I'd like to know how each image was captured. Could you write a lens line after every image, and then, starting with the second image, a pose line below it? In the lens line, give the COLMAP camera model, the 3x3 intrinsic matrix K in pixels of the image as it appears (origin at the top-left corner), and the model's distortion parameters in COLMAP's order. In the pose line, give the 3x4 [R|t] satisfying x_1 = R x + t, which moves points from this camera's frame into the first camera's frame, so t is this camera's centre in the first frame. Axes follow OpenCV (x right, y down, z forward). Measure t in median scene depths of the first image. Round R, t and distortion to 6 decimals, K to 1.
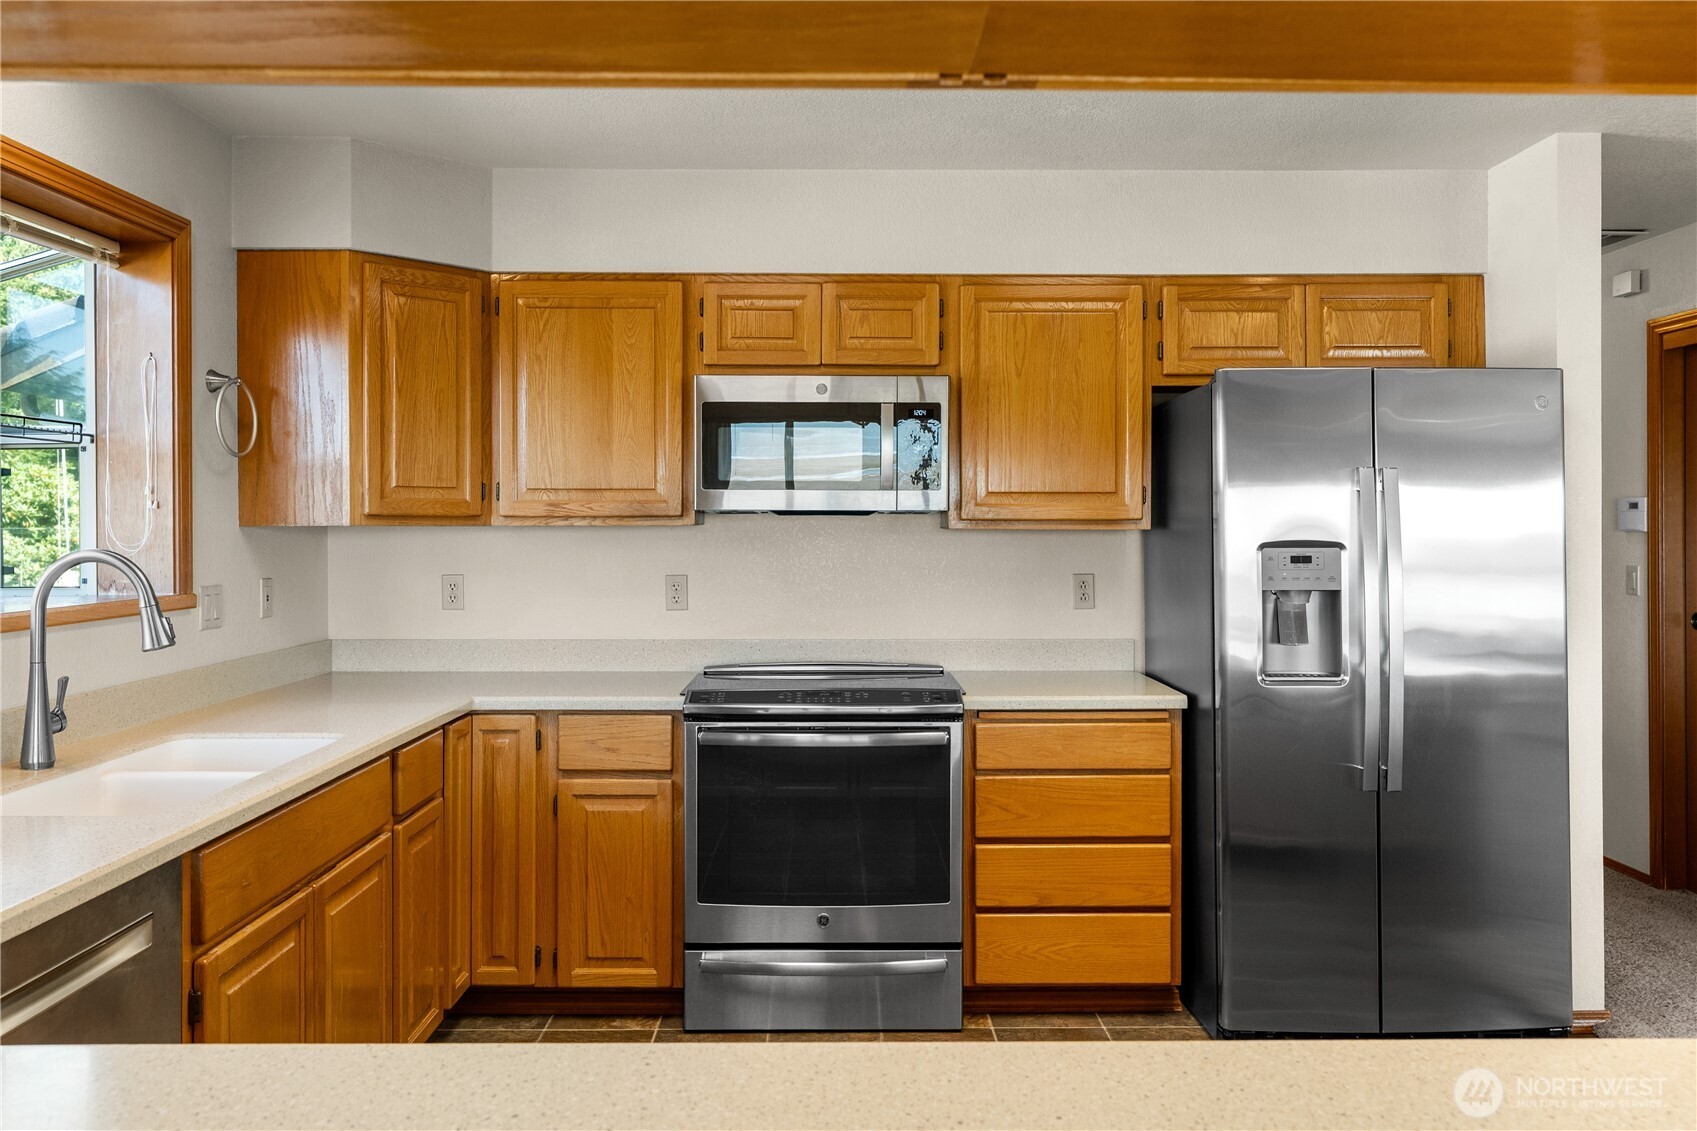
lens RADIAL K [[1306.7, 0, 837.8], [0, 1306.7, 527.2], [0, 0, 1]] dist [0.001303, 0.009600]
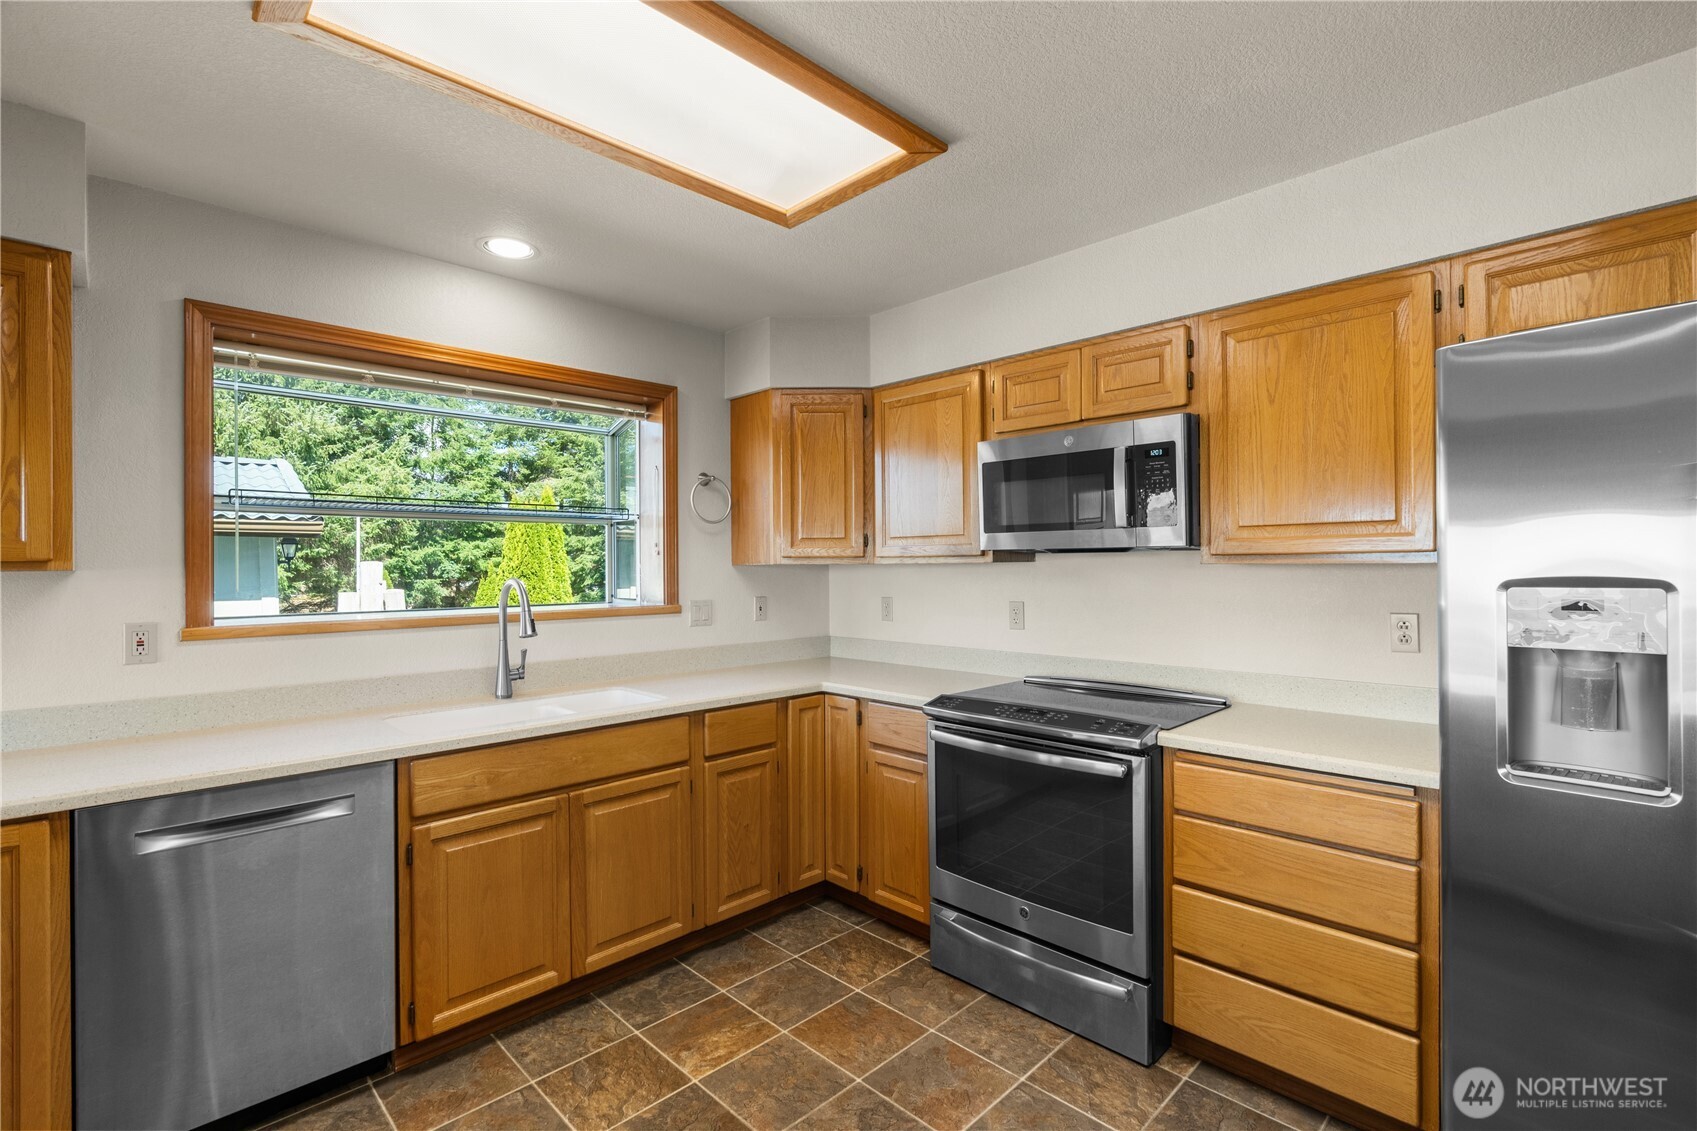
lens RADIAL K [[767.8, 0, 848.4], [0, 767.8, 567.1], [0, 0, 1]] dist [-0.003212, 0.002123]
pose [[0.700755, -0.004146, -0.713390, 0.346817], [0.004547, 0.999989, -0.001345, 0.003643], [0.713388, -0.002301, 0.700766, 0.420378]]
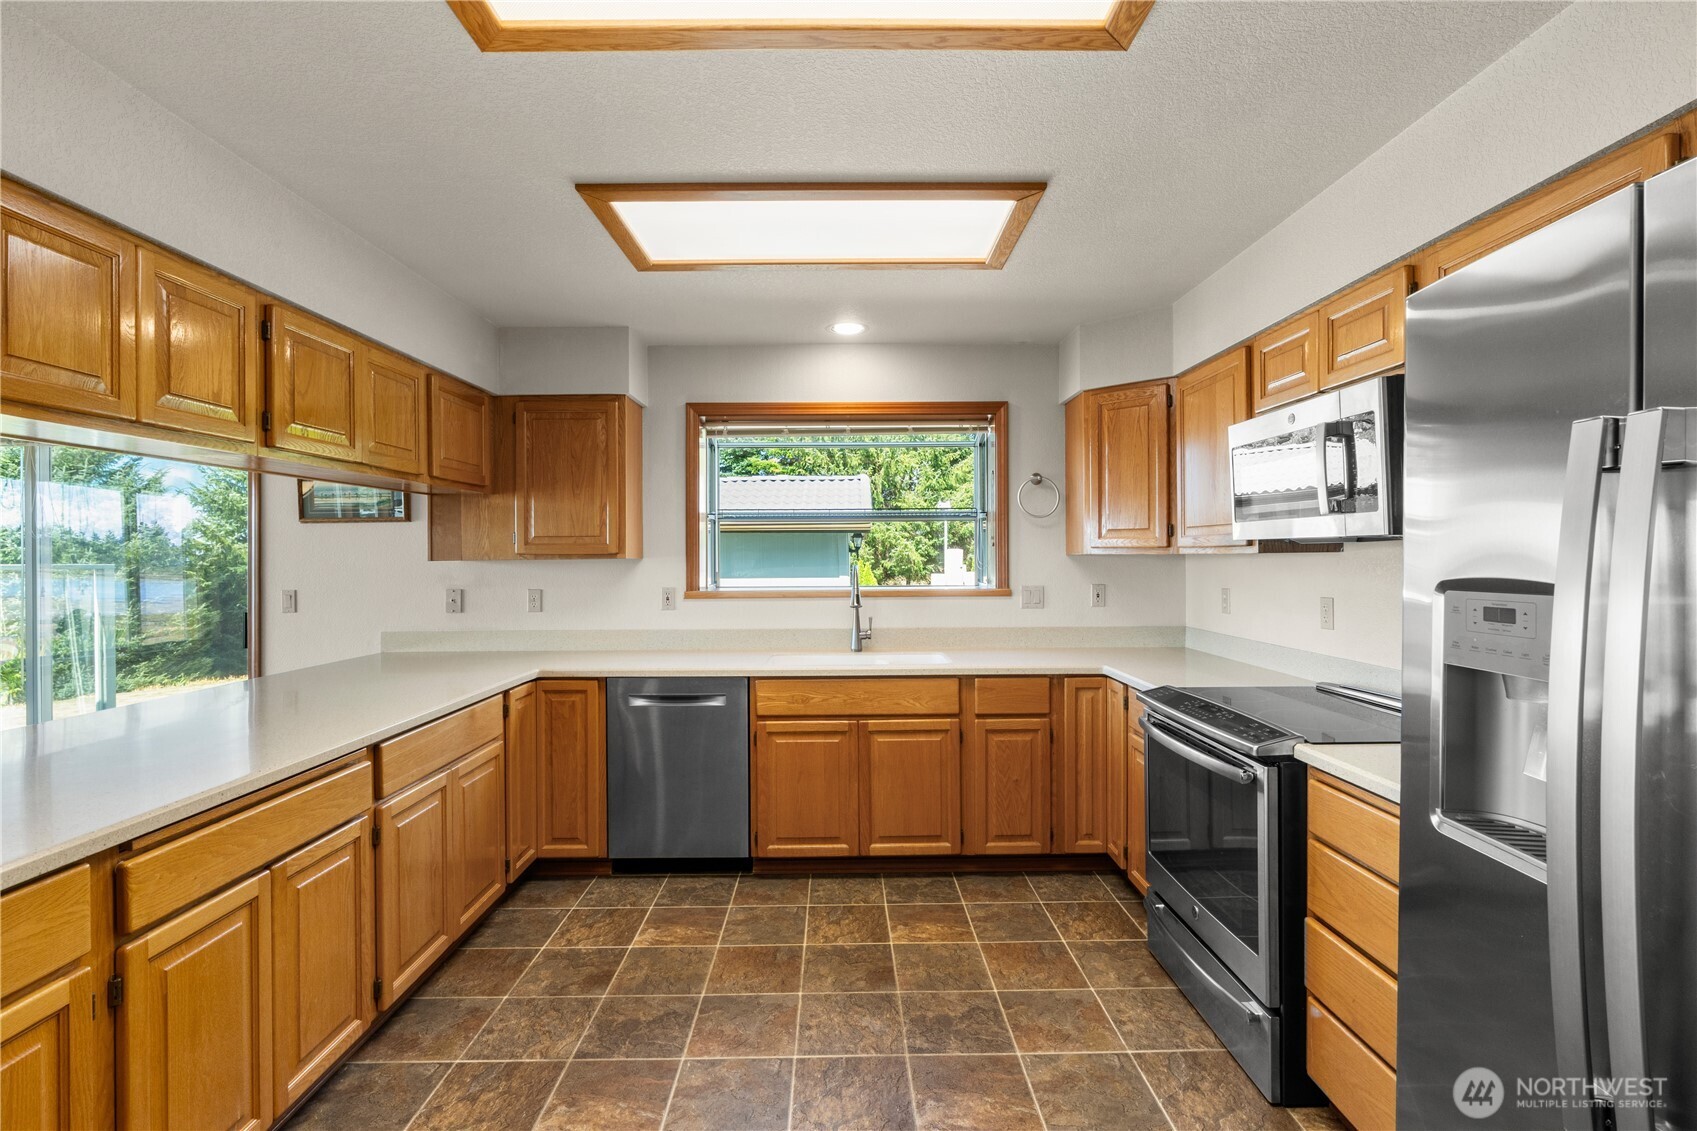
lens RADIAL K [[767.8, 0, 849.8], [0, 767.8, 558.5], [0, 0, 1]] dist [-0.003212, 0.002123]
pose [[0.012371, 0.003843, -0.999916, 0.615283], [0.003032, 0.999988, 0.003881, -0.000429], [0.999919, -0.003080, 0.012359, 0.685825]]
